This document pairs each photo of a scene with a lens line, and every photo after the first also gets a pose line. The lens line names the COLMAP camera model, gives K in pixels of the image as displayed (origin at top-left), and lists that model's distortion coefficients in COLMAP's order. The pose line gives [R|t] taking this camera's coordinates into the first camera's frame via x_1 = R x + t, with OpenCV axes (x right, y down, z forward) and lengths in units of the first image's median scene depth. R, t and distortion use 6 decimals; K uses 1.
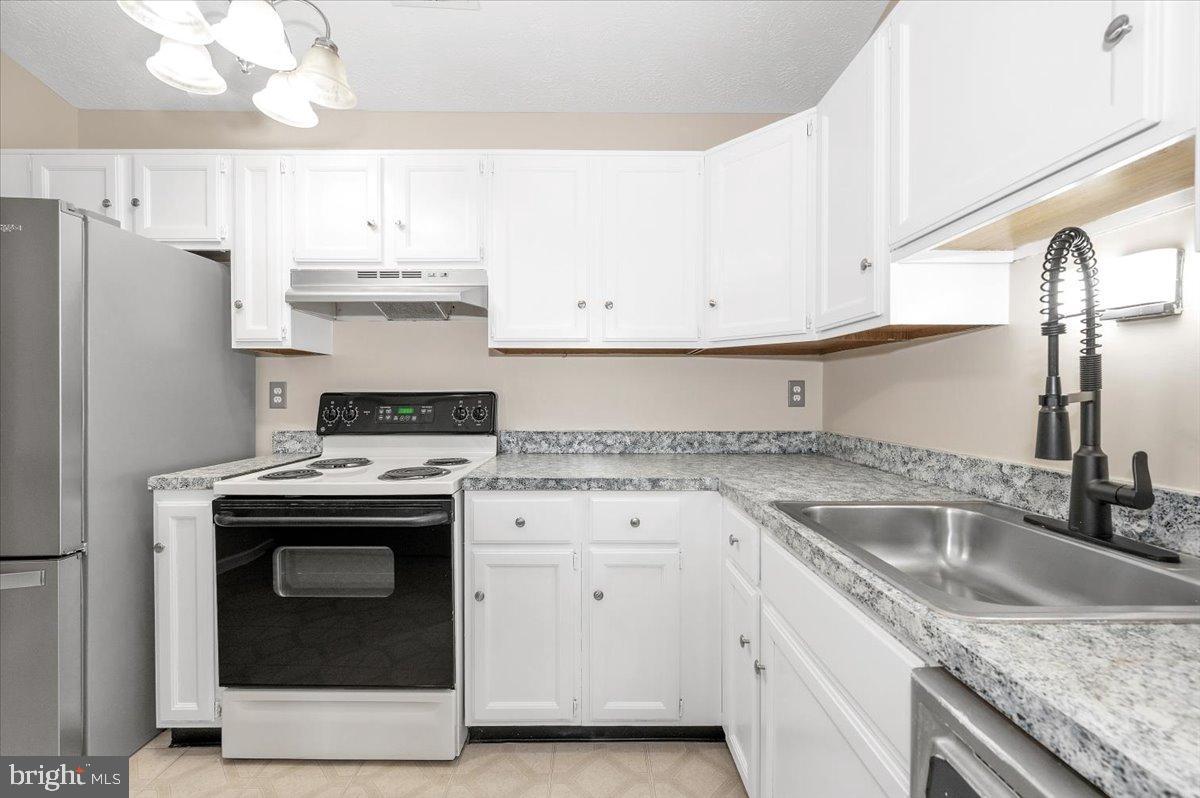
lens RADIAL K [[488.1, 0, 595.8], [0, 488.1, 393.1], [0, 0, 1]] dist [0.007182, -0.000348]
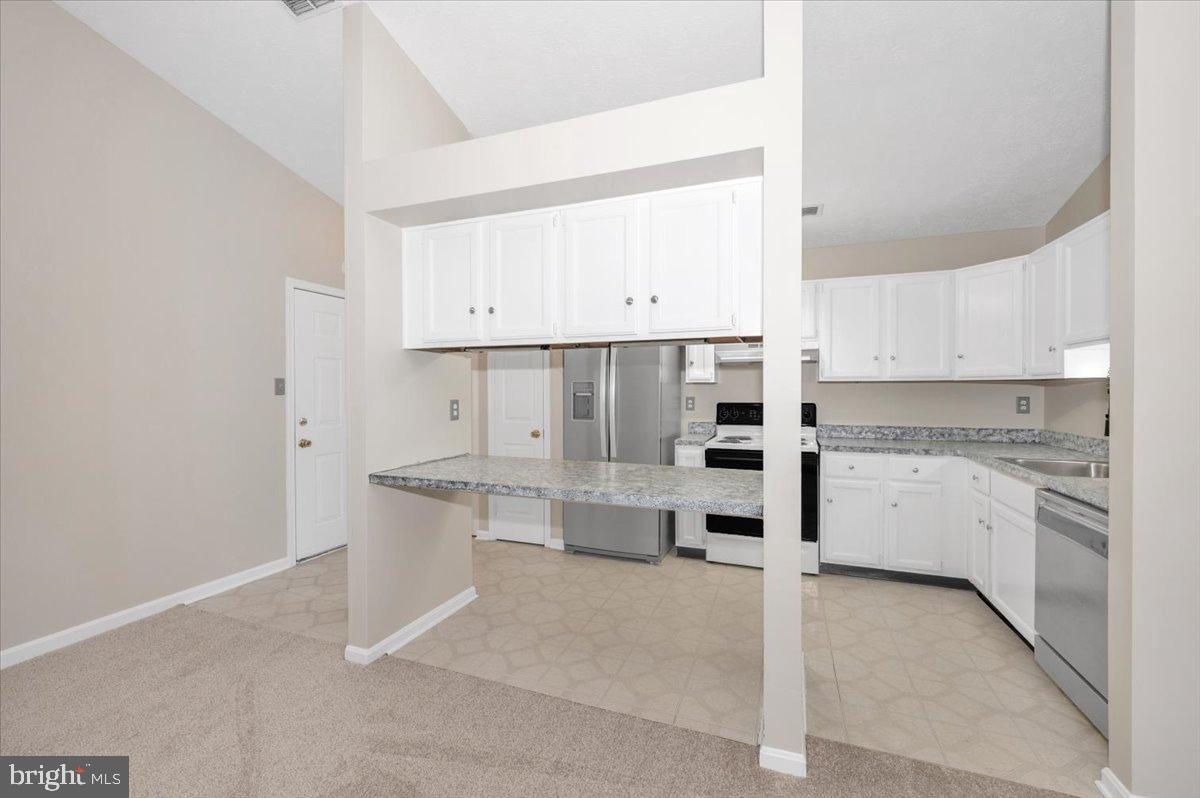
lens RADIAL K [[488.1, 0, 602.1], [0, 488.1, 397.0], [0, 0, 1]] dist [0.007182, -0.000348]
pose [[0.933046, 0.002613, -0.359747, -0.286029], [0.001286, 0.999943, 0.010599, -0.043842], [0.359754, -0.010352, 0.932990, -0.963731]]
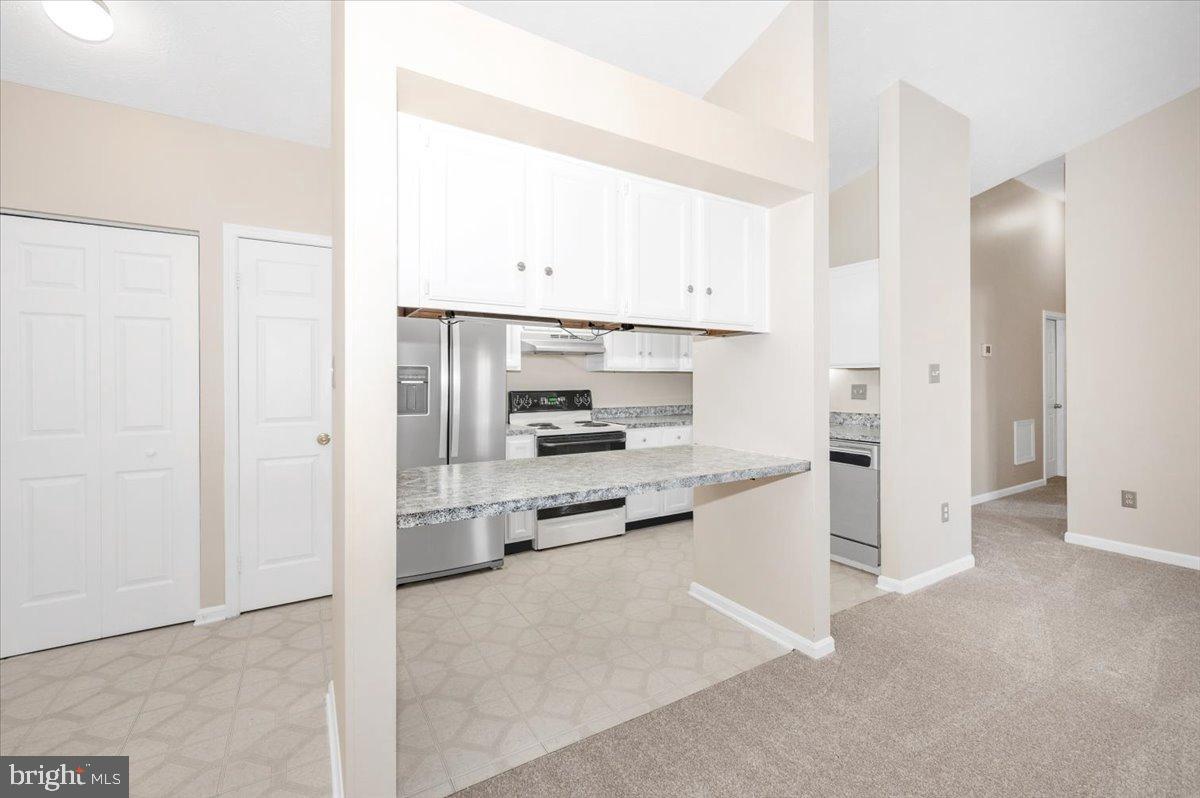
lens RADIAL K [[488.1, 0, 596.7], [0, 488.1, 381.3], [0, 0, 1]] dist [0.007182, -0.000348]
pose [[0.865376, -0.001723, 0.501120, -1.213040], [0.002973, 0.999994, -0.001695, -0.033703], [-0.501114, 0.002956, 0.865376, -0.820868]]
